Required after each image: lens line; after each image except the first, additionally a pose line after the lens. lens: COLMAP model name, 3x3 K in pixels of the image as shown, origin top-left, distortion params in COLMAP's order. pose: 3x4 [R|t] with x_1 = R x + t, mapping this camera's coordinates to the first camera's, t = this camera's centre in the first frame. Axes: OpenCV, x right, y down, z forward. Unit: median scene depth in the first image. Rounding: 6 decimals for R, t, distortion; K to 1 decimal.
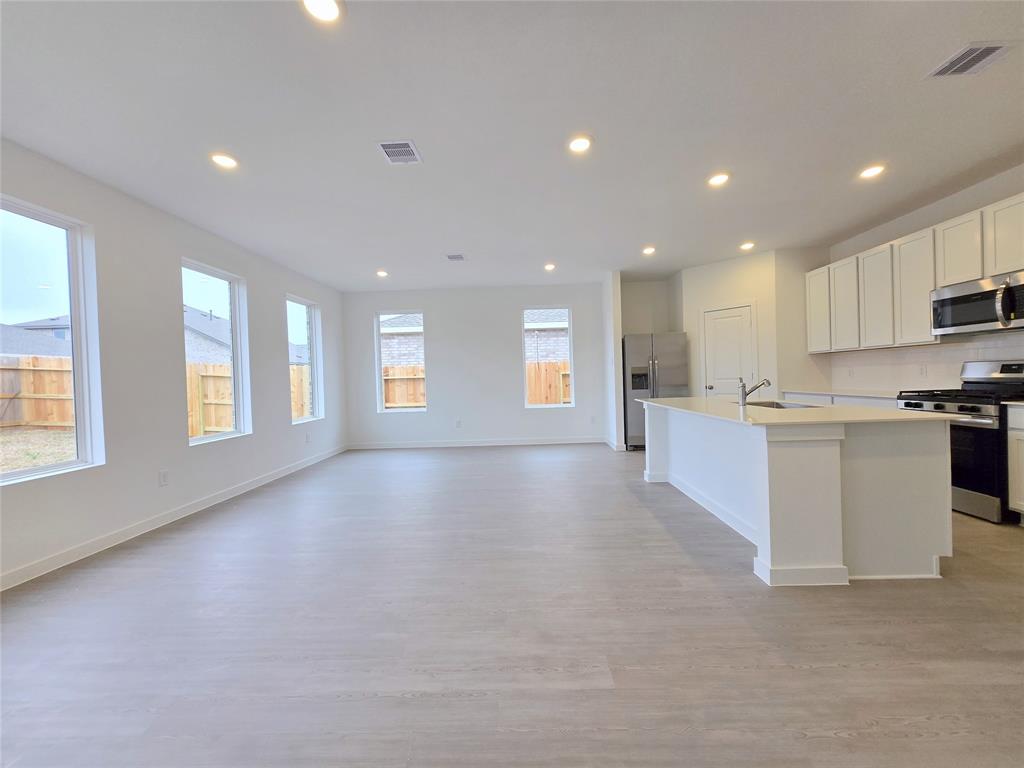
lens RADIAL K [[401.4, 0, 512.0], [0, 401.4, 384.0], [0, 0, 1]] dist [0.001412, 0.000181]
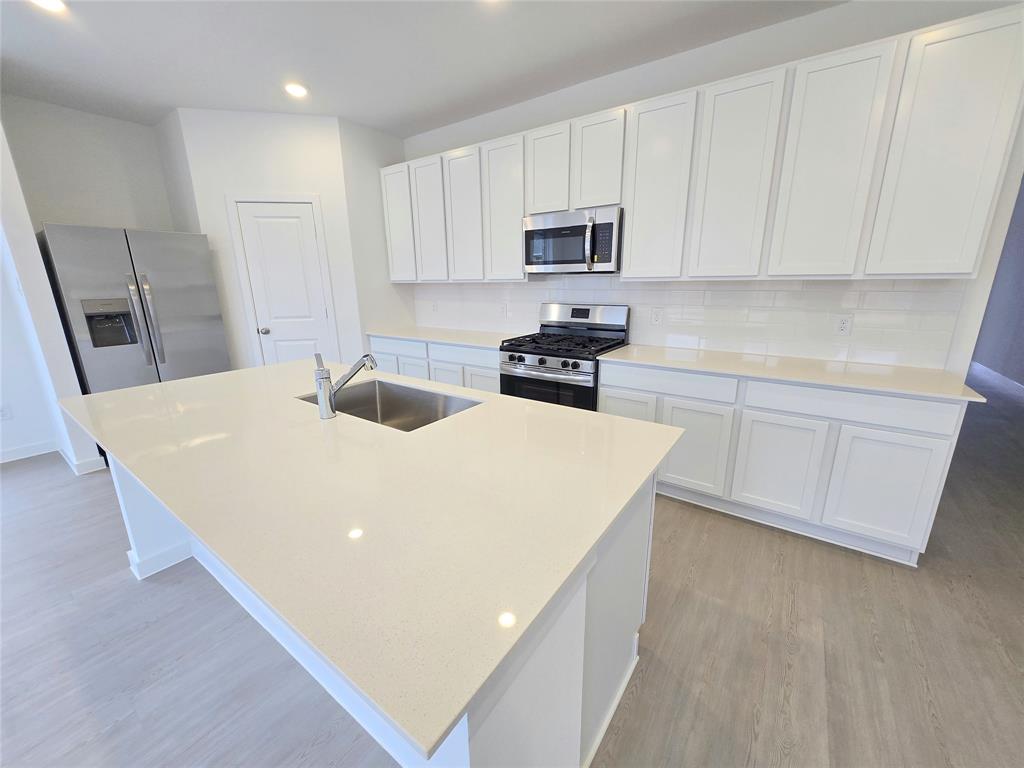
lens RADIAL K [[399.7, 0, 516.4], [0, 399.7, 382.9], [0, 0, 1]] dist [-0.001616, 0.000159]
pose [[0.545473, -0.183955, 0.817692, 0.247400], [0.005656, 0.976402, 0.215887, -0.062835], [-0.838110, -0.113135, 0.533641, 0.442791]]
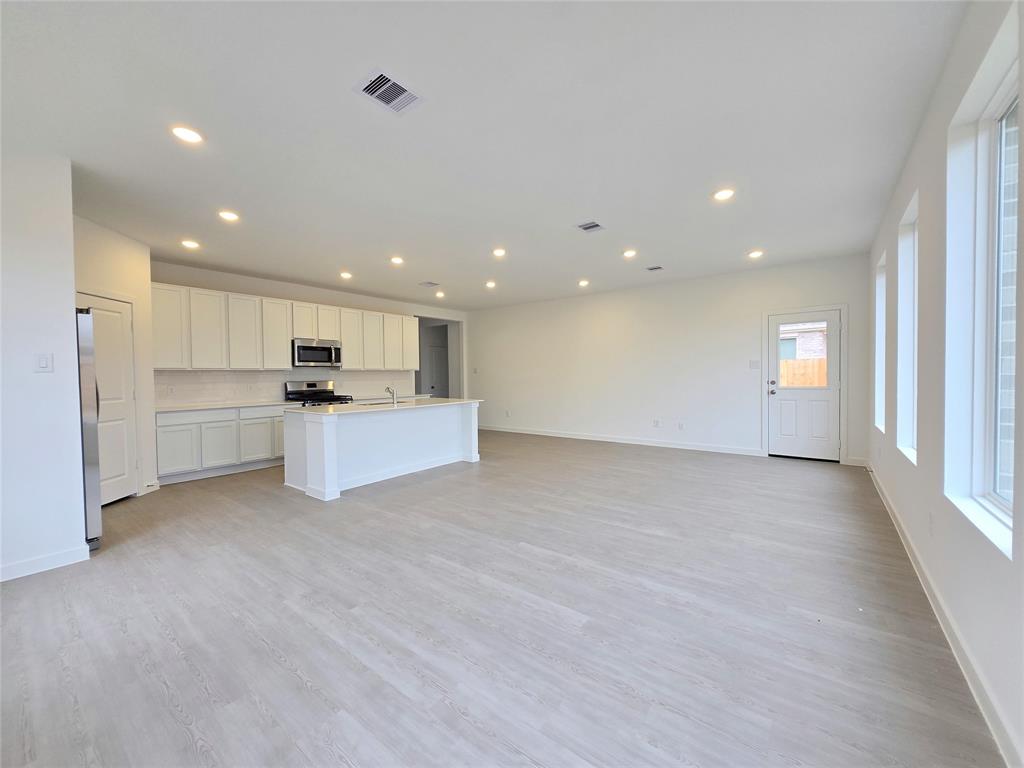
lens RADIAL K [[401.4, 0, 512.0], [0, 401.4, 384.0], [0, 0, 1]] dist [0.001412, 0.000181]
pose [[-0.811391, 0.029226, 0.583773, -0.571903], [0.048699, 0.998657, 0.017691, -0.023703], [-0.582472, 0.042784, -0.811724, 1.544030]]
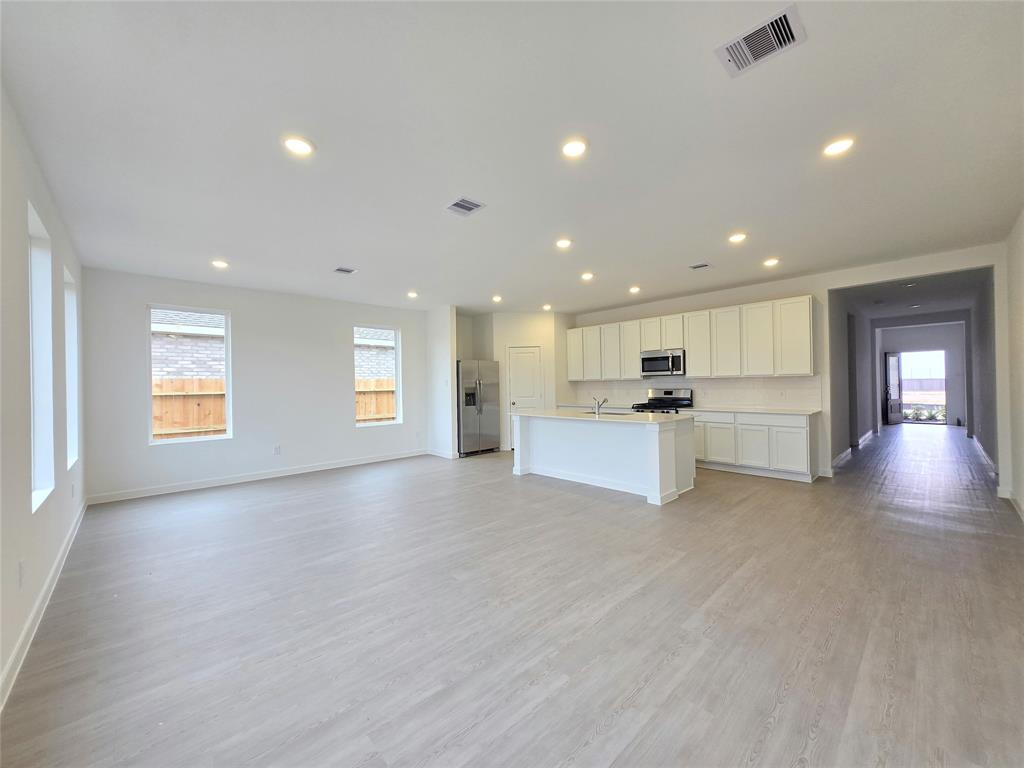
lens RADIAL K [[399.7, 0, 516.4], [0, 399.7, 382.9], [0, 0, 1]] dist [-0.001616, 0.000159]
pose [[0.701118, 0.024416, 0.712627, -0.634289], [0.006034, 0.999175, -0.040170, -0.008756], [-0.713020, 0.032464, 0.700392, 0.061919]]
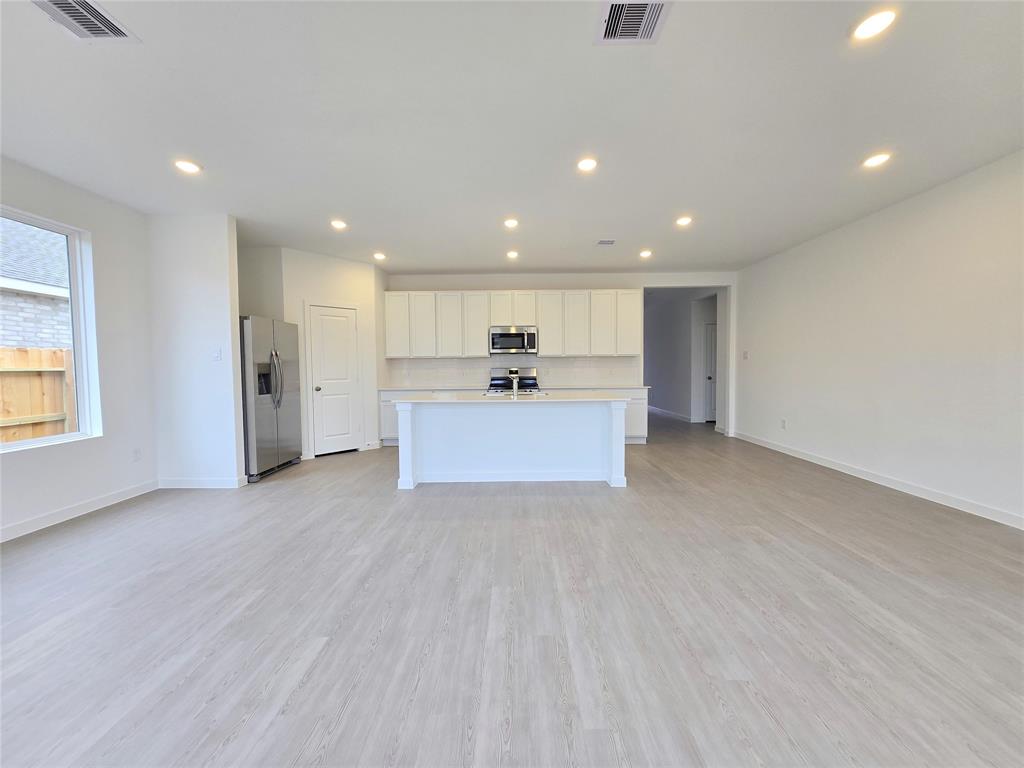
lens RADIAL K [[399.7, 0, 516.4], [0, 399.7, 382.9], [0, 0, 1]] dist [-0.001616, 0.000159]
pose [[-0.029521, -0.010487, 0.999509, -0.596017], [0.027016, 0.999571, 0.011286, -0.004658], [-0.999199, 0.027336, -0.029225, 0.786518]]
